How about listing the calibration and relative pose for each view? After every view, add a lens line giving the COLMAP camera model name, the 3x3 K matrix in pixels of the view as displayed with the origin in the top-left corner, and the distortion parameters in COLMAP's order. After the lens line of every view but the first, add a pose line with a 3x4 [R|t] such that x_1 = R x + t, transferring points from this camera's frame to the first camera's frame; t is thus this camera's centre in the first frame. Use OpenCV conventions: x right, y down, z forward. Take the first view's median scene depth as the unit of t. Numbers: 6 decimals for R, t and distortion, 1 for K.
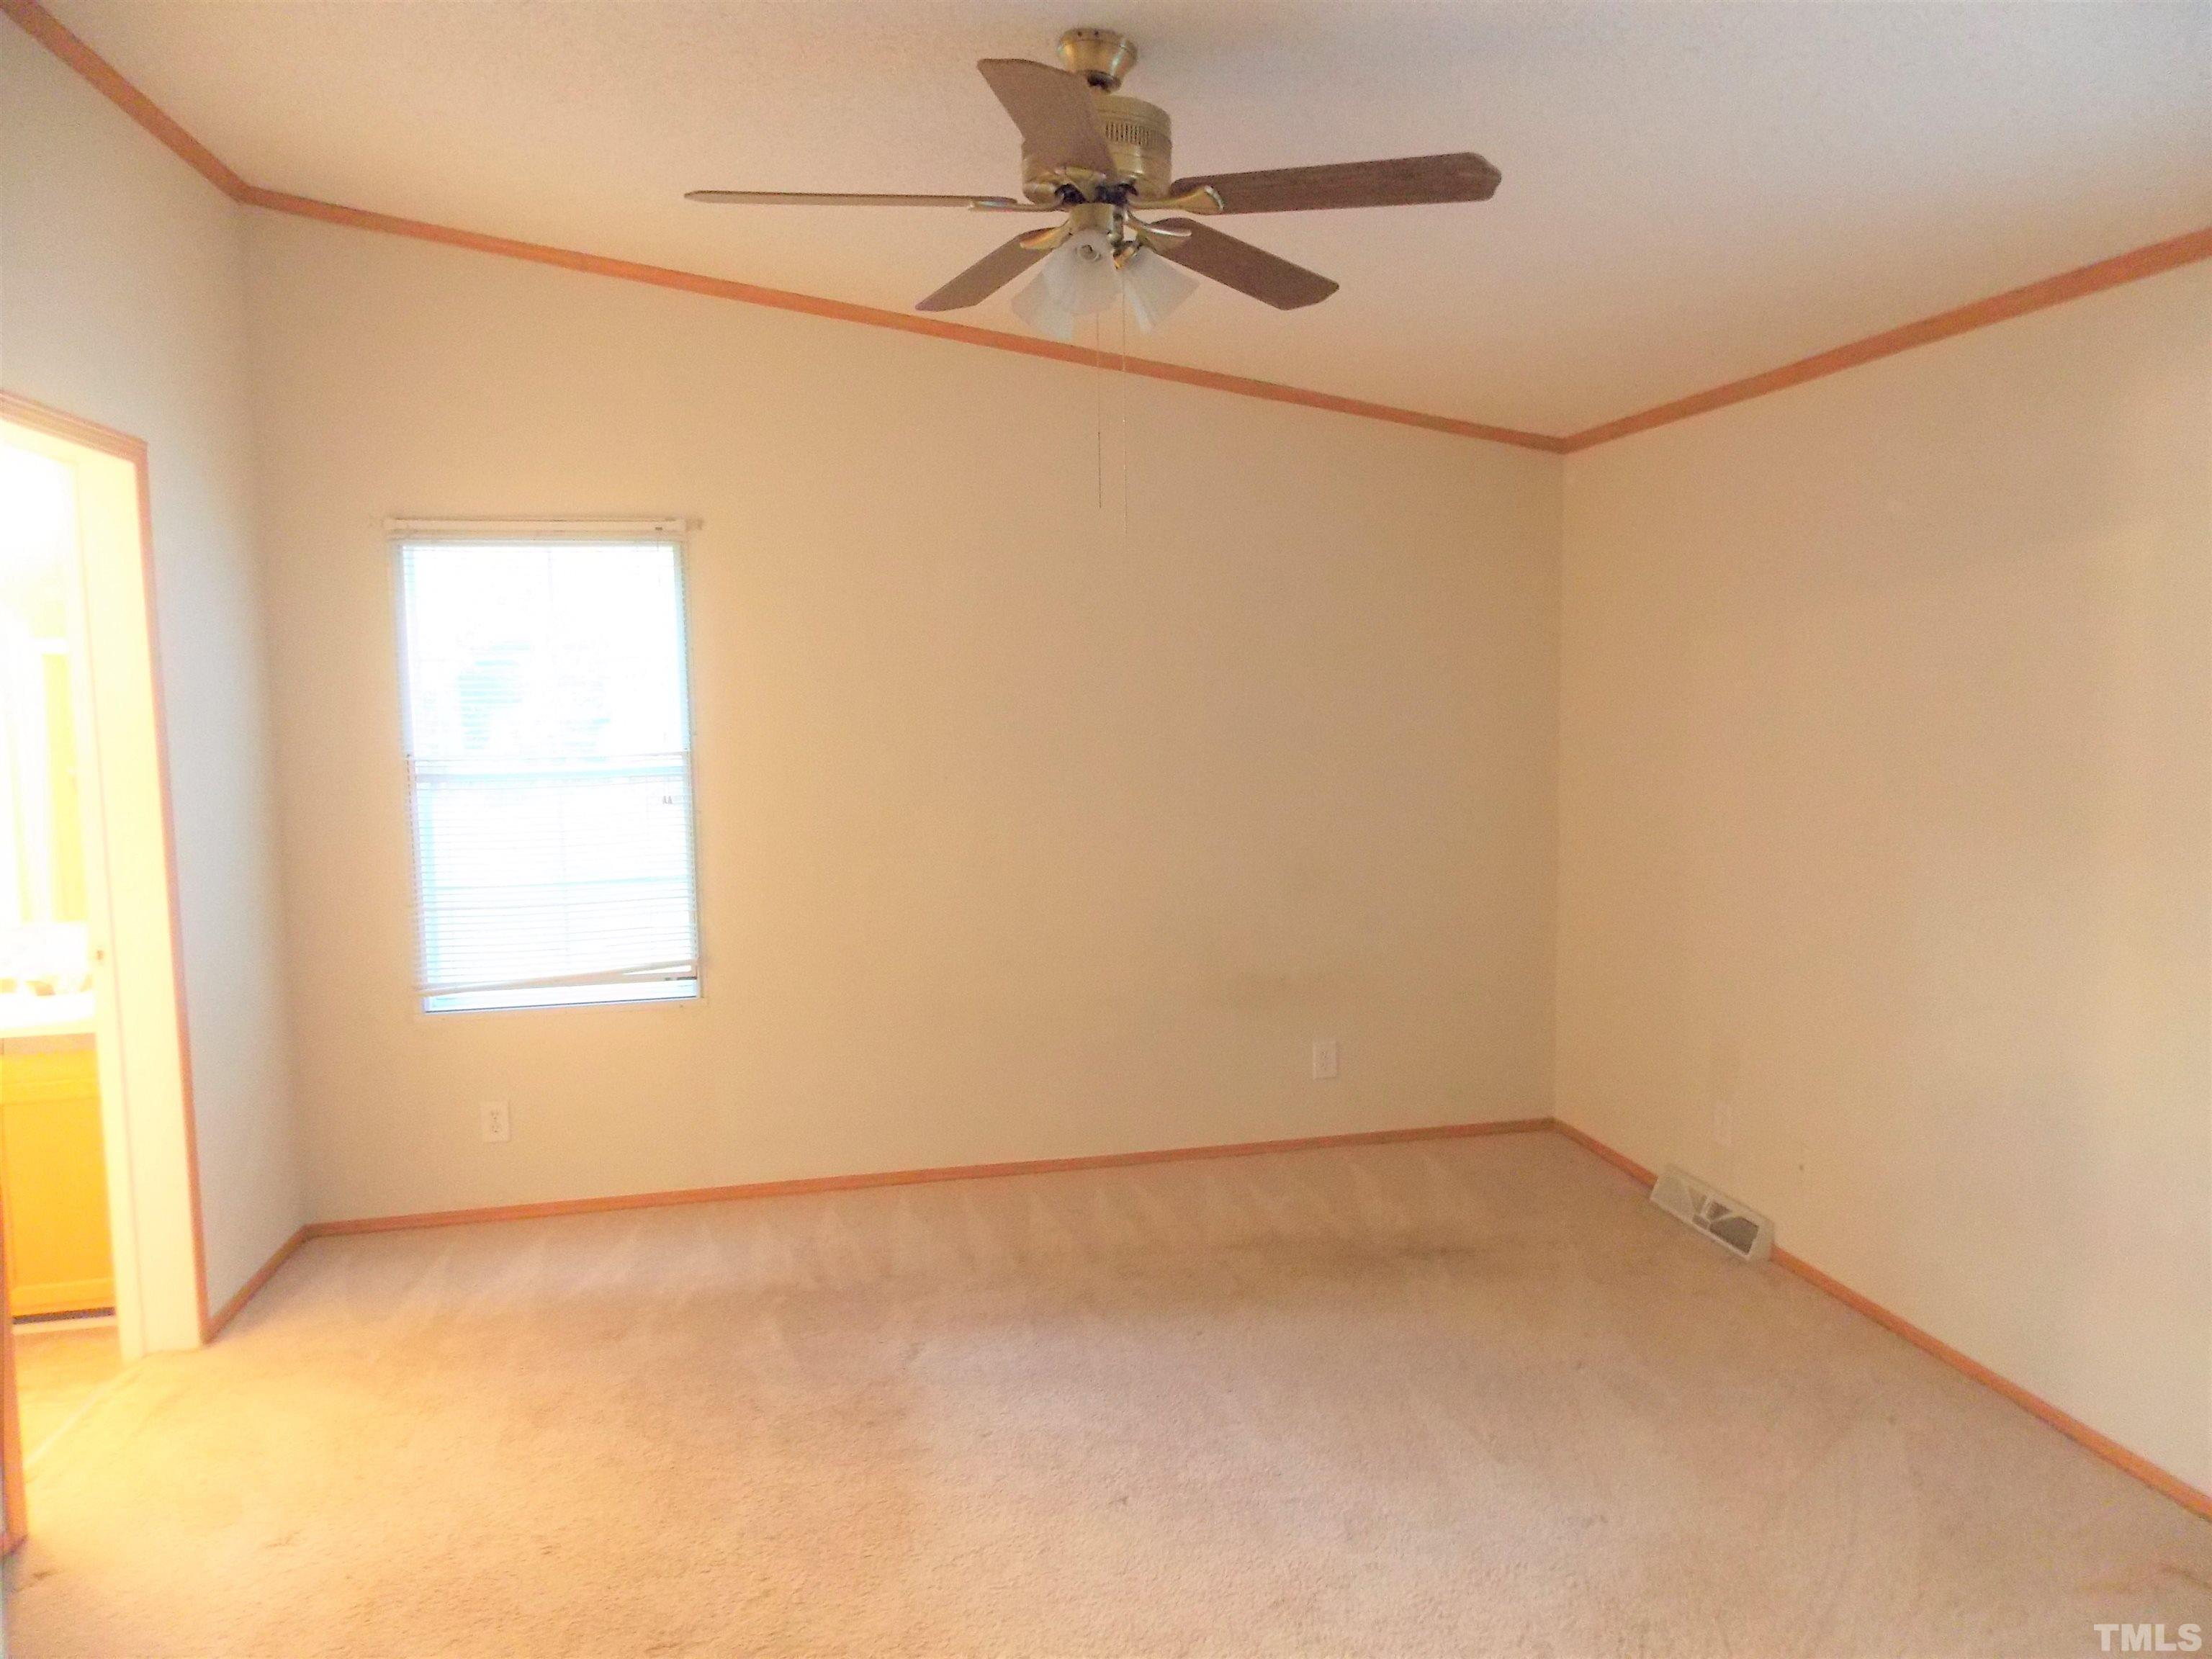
lens RADIAL K [[1470.2, 0, 1116.7], [0, 1470.2, 829.5], [0, 0, 1]] dist [0.005540, -0.002541]
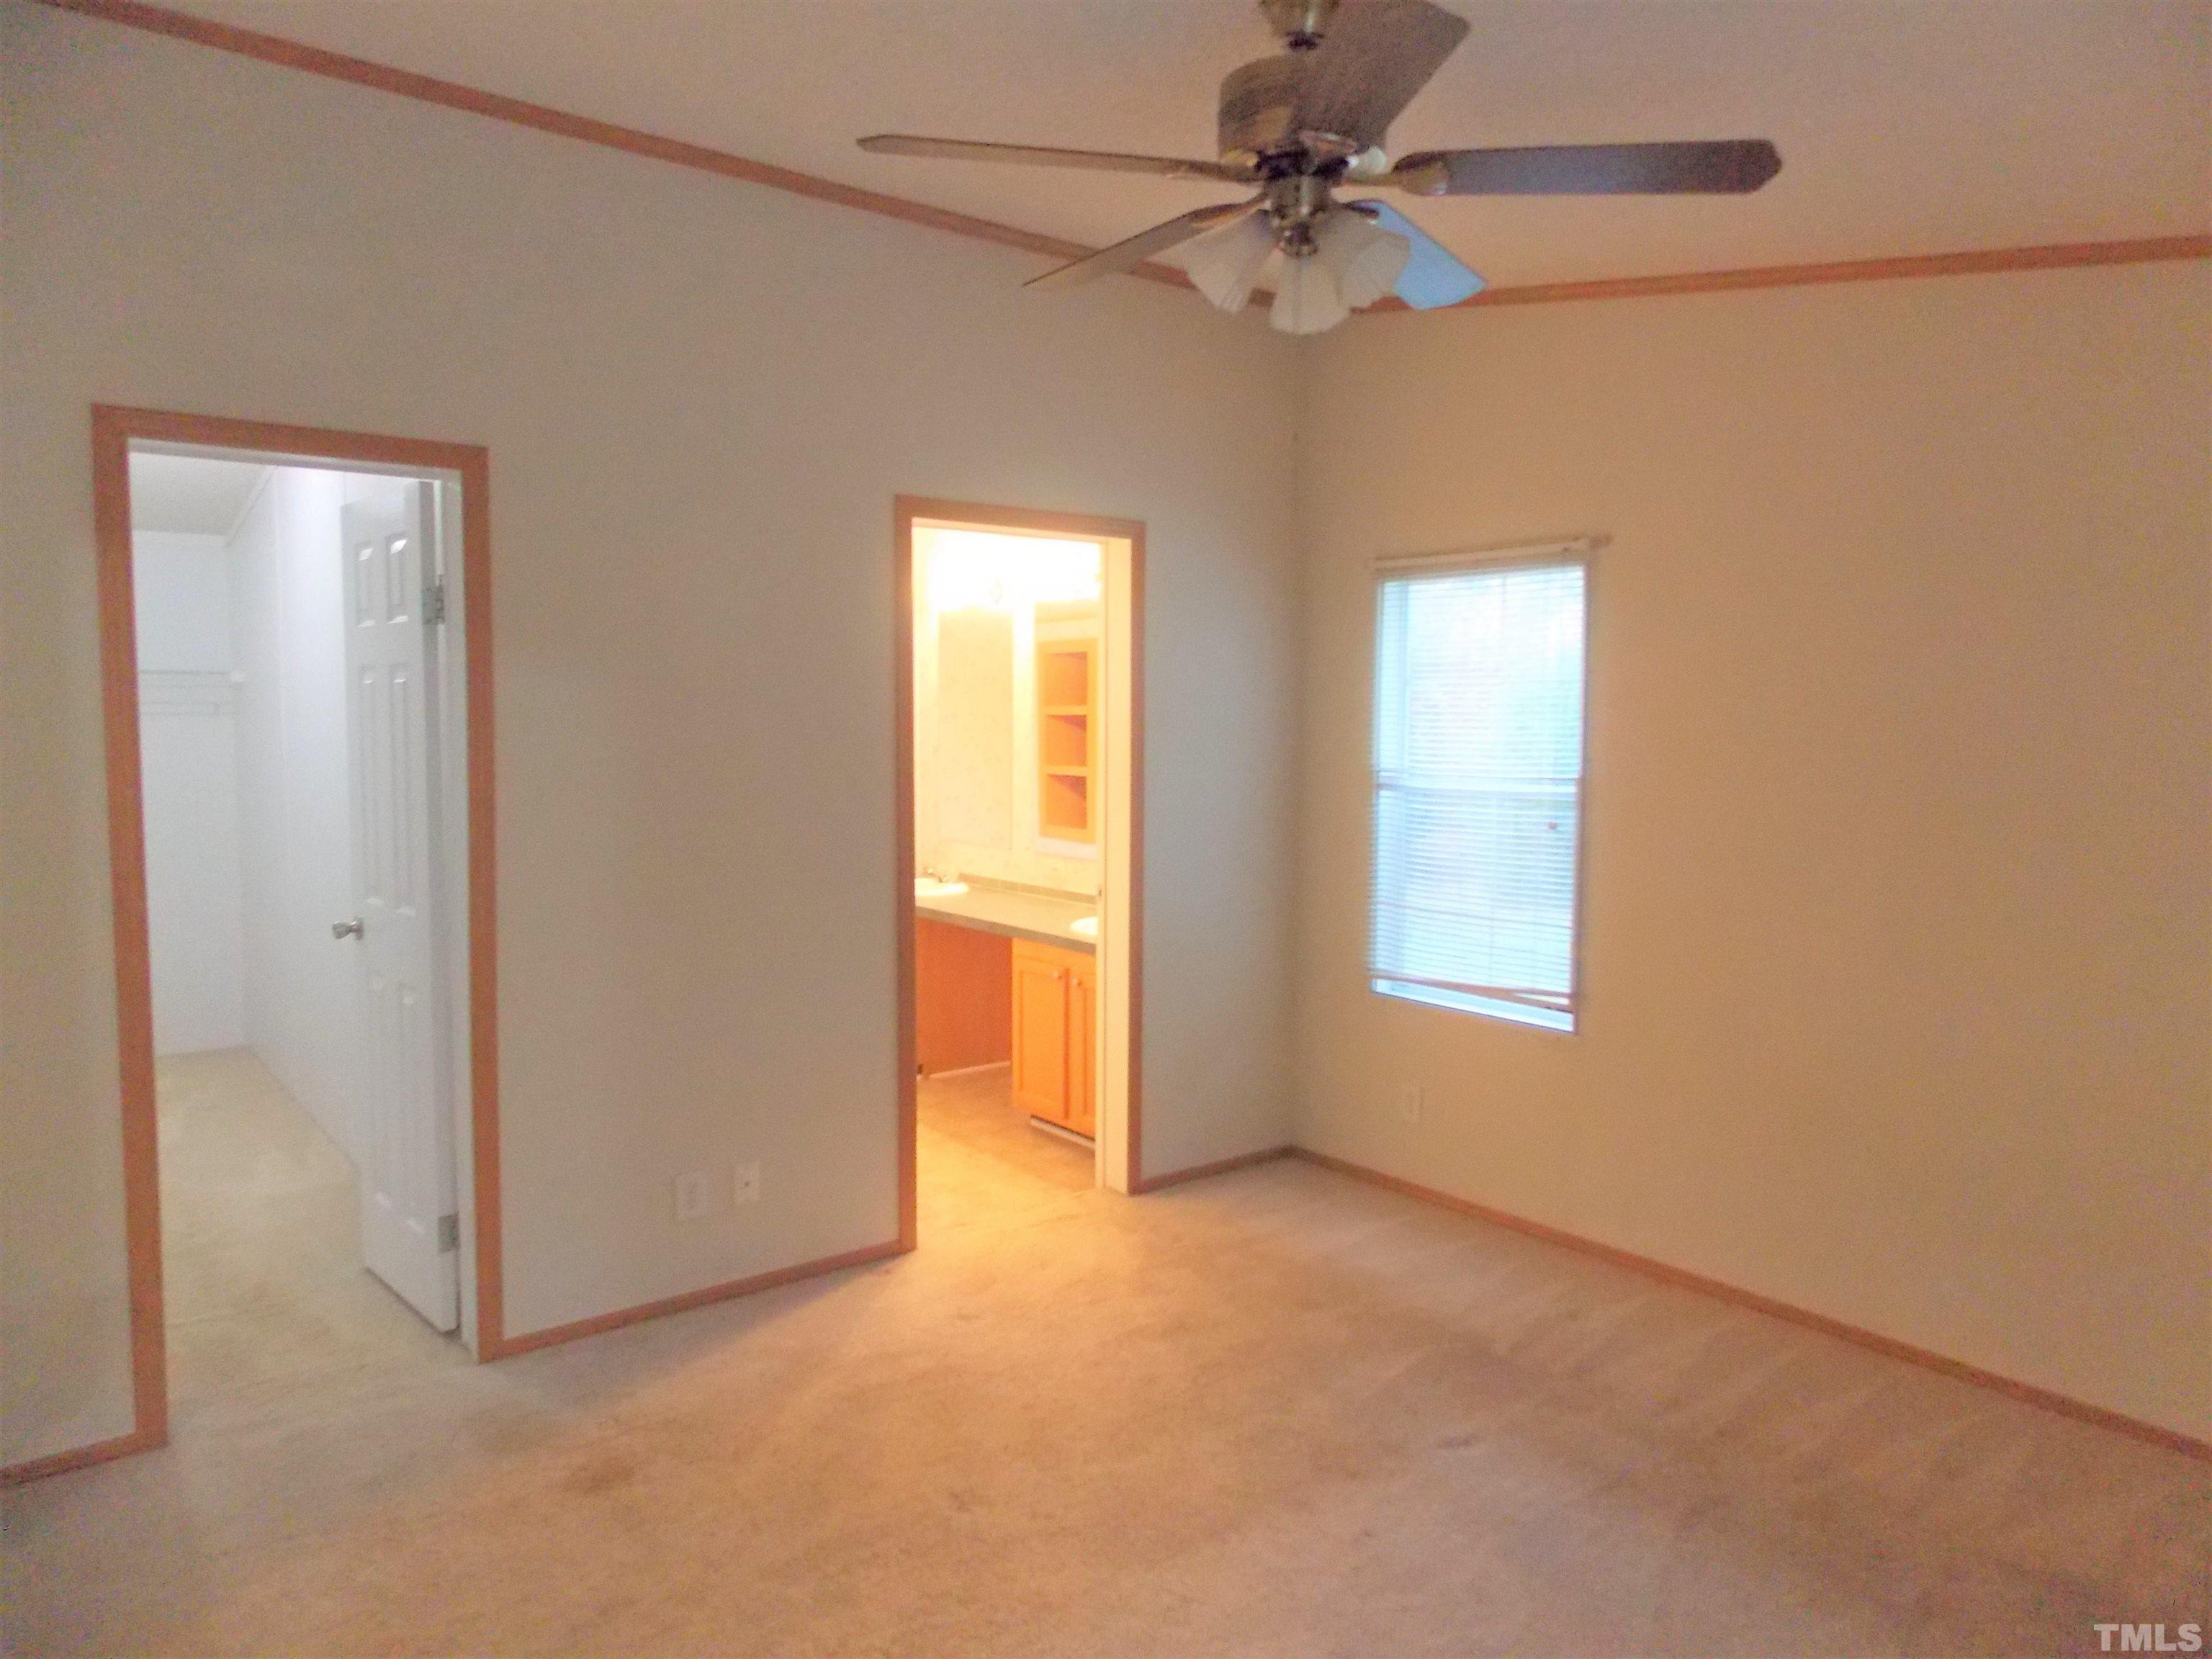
lens RADIAL K [[1470.2, 0, 1116.5], [0, 1470.2, 826.4], [0, 0, 1]] dist [0.005540, -0.002541]
pose [[0.442810, 0.090836, -0.892002, 0.448326], [-0.103225, 0.993405, 0.049919, -0.039361], [0.890654, 0.069972, 0.449266, 0.306930]]
